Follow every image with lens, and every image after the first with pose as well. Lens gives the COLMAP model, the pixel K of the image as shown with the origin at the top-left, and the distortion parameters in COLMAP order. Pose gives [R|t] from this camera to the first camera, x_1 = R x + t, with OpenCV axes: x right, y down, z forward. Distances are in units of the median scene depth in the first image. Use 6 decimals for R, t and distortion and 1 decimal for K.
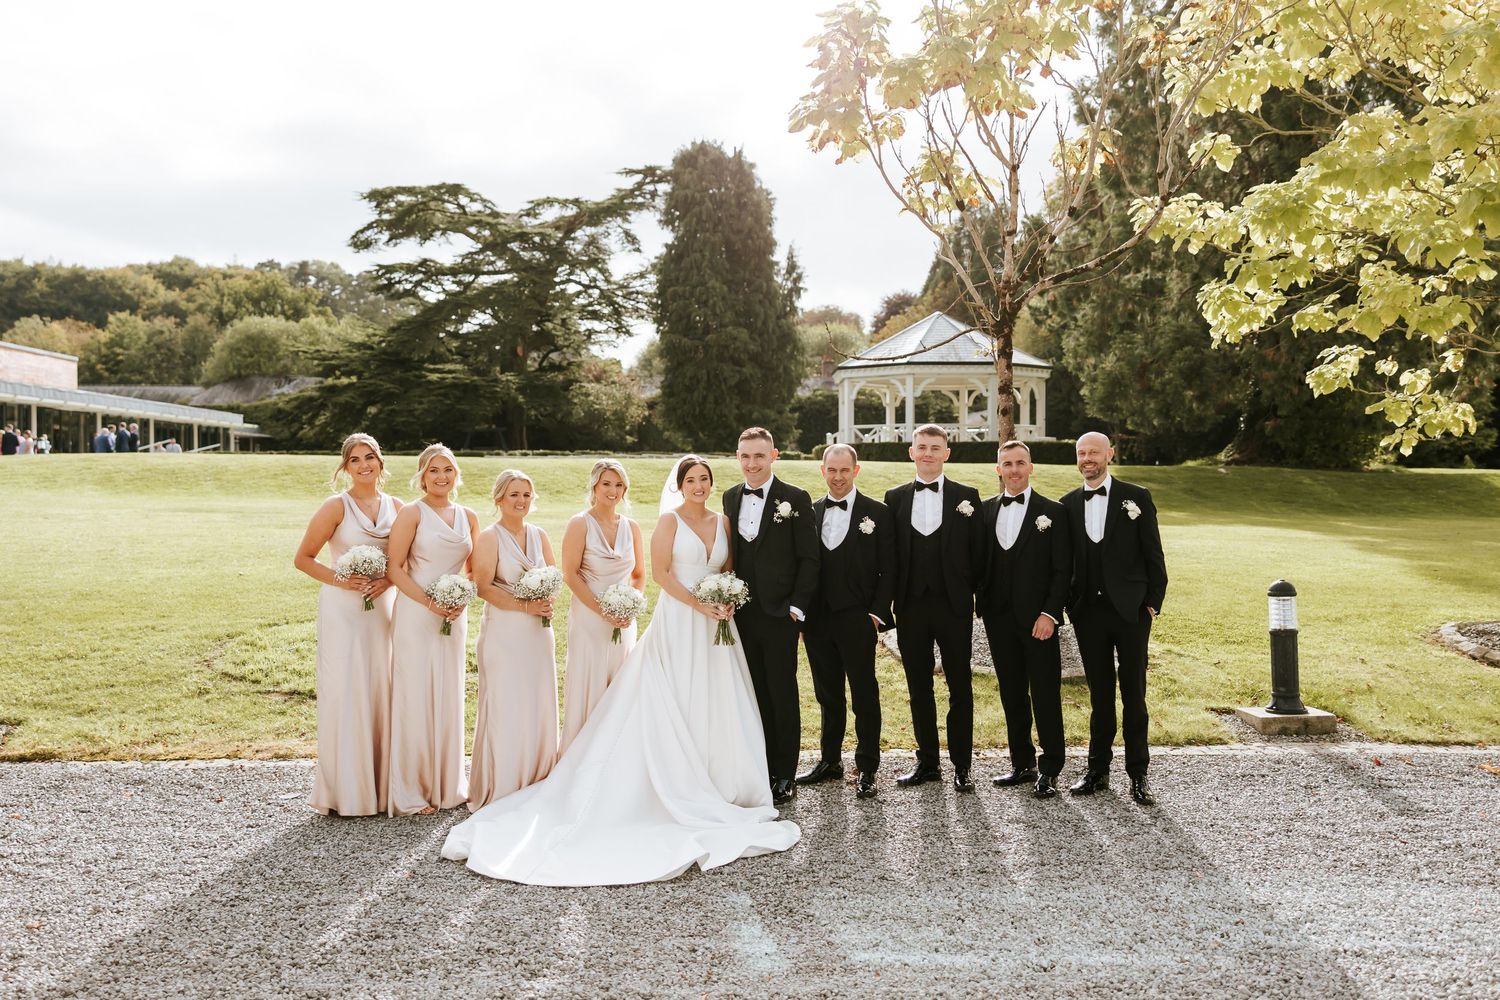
lens RADIAL K [[1197.2, 0, 786.3], [0, 1197.2, 490.1], [0, 0, 1]] dist [0.008111, -0.005766]
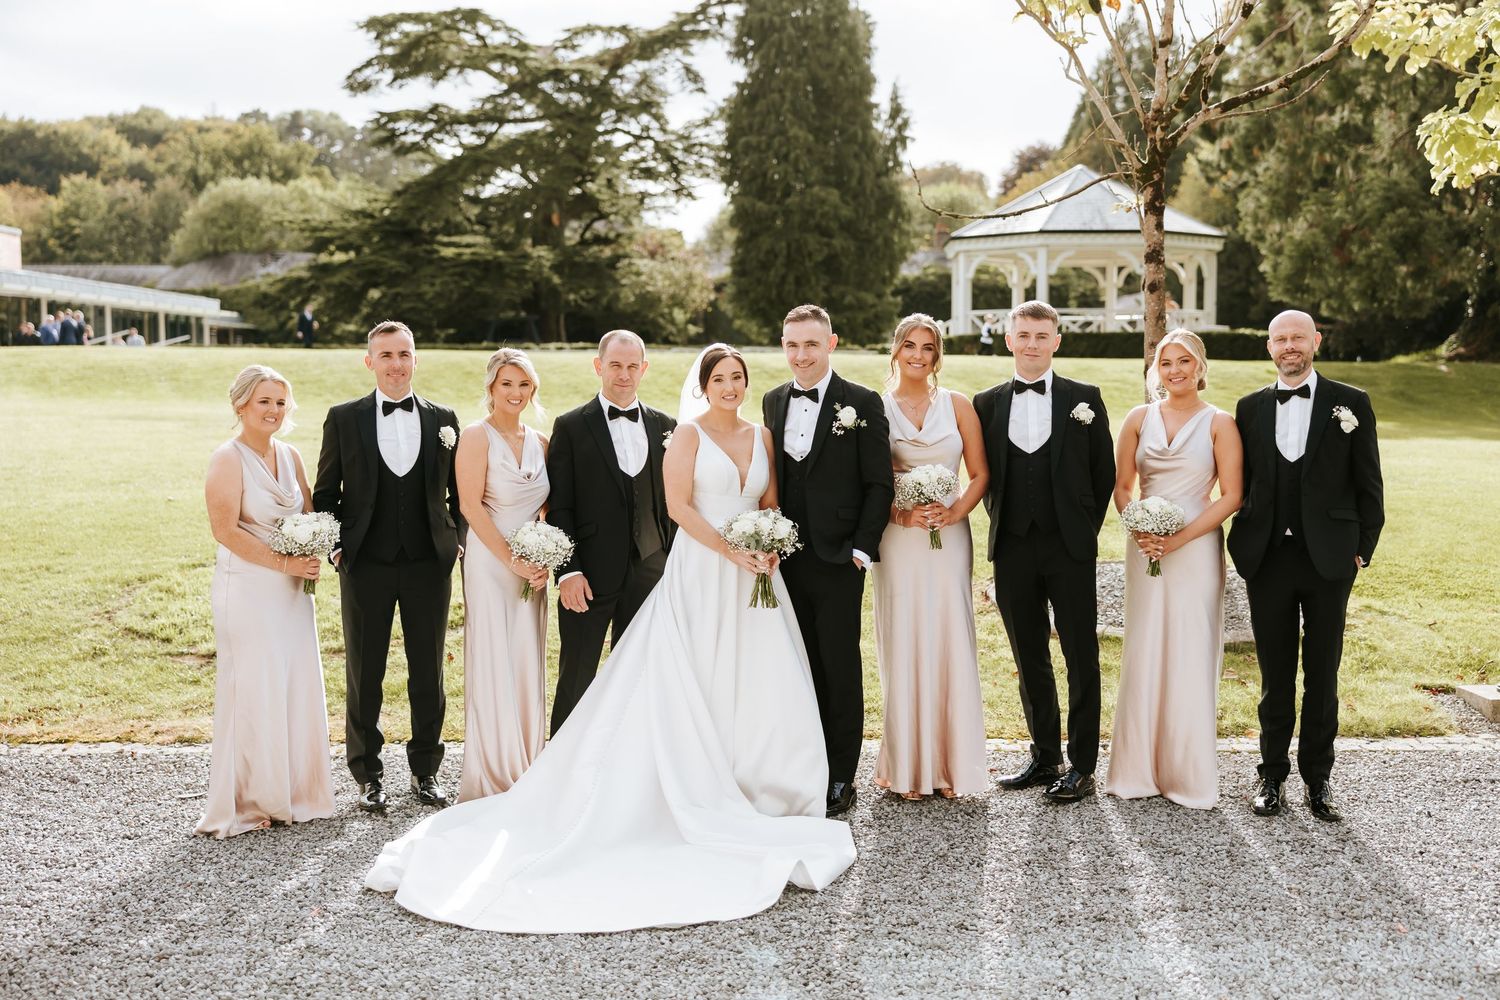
lens RADIAL K [[1696.7, 0, 747.9], [0, 1696.7, 497.7], [0, 0, 1]] dist [-0.011968, 0.000000]
pose [[0.999028, 0.003620, -0.043927, -0.030458], [-0.000848, 0.998015, 0.062964, -0.001241], [0.044068, -0.062865, 0.997049, -0.096718]]
